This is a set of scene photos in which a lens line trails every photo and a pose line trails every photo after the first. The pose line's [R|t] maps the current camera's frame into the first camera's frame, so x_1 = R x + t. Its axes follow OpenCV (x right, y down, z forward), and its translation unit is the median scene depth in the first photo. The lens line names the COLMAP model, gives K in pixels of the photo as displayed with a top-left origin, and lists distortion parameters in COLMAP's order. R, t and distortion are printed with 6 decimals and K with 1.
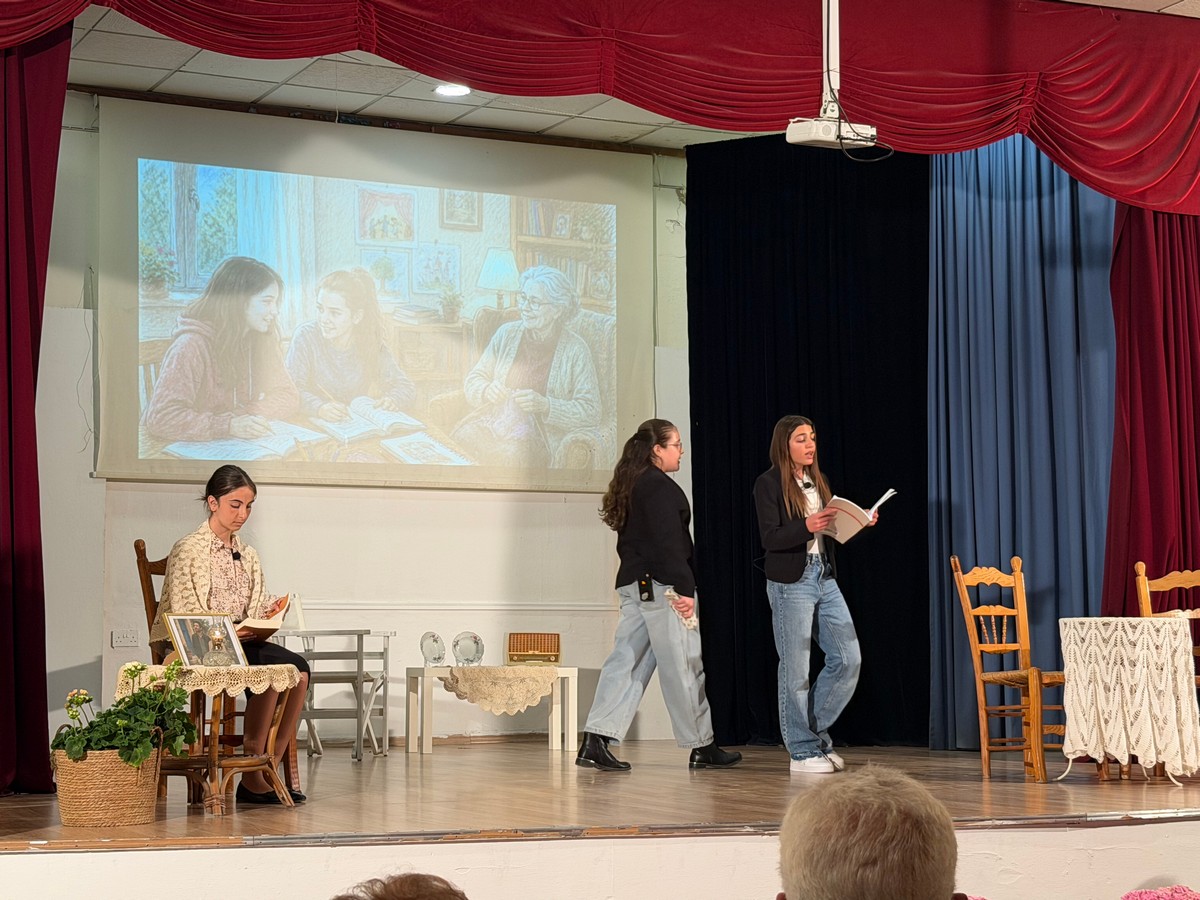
lens RADIAL K [[2179.3, 0, 600.0], [0, 2179.3, 450.0], [0, 0, 1]] dist [0.155545, -0.110070]
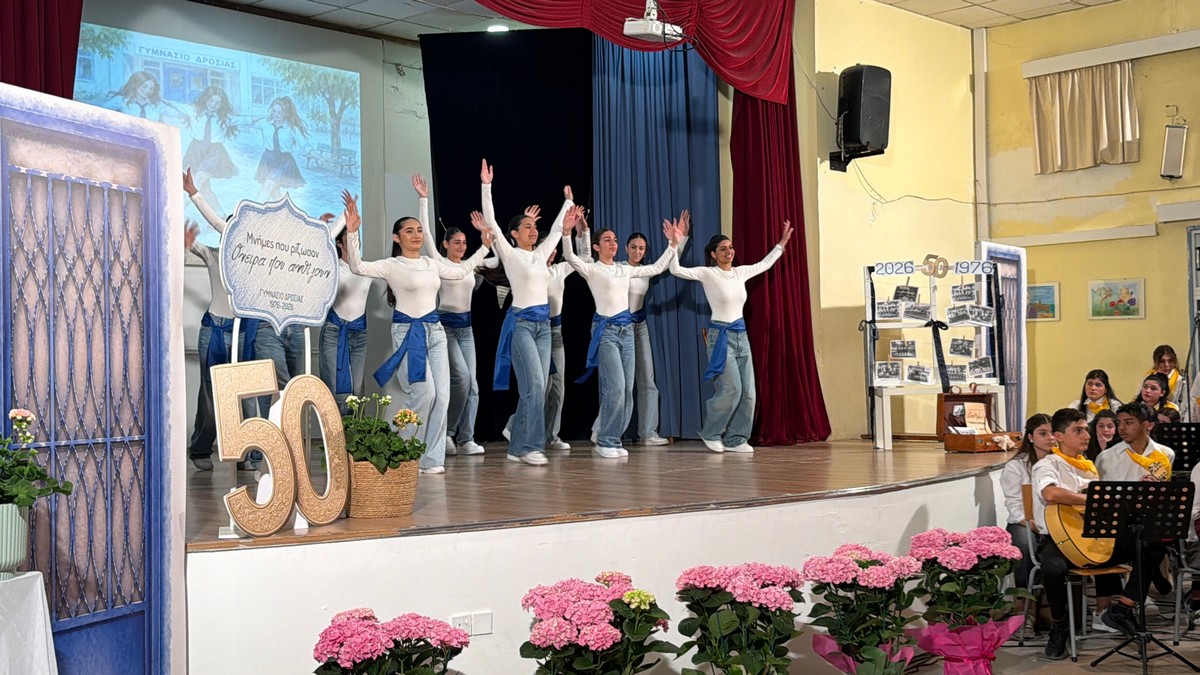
lens RADIAL K [[1351.1, 0, 571.5], [0, 1351.1, 333.1], [0, 0, 1]] dist [0.210973, -0.472526]
pose [[0.943976, -0.001442, 0.330010, -0.197470], [-0.019217, 0.998053, 0.059331, 0.003804], [-0.329453, -0.062349, 0.942111, 0.114685]]
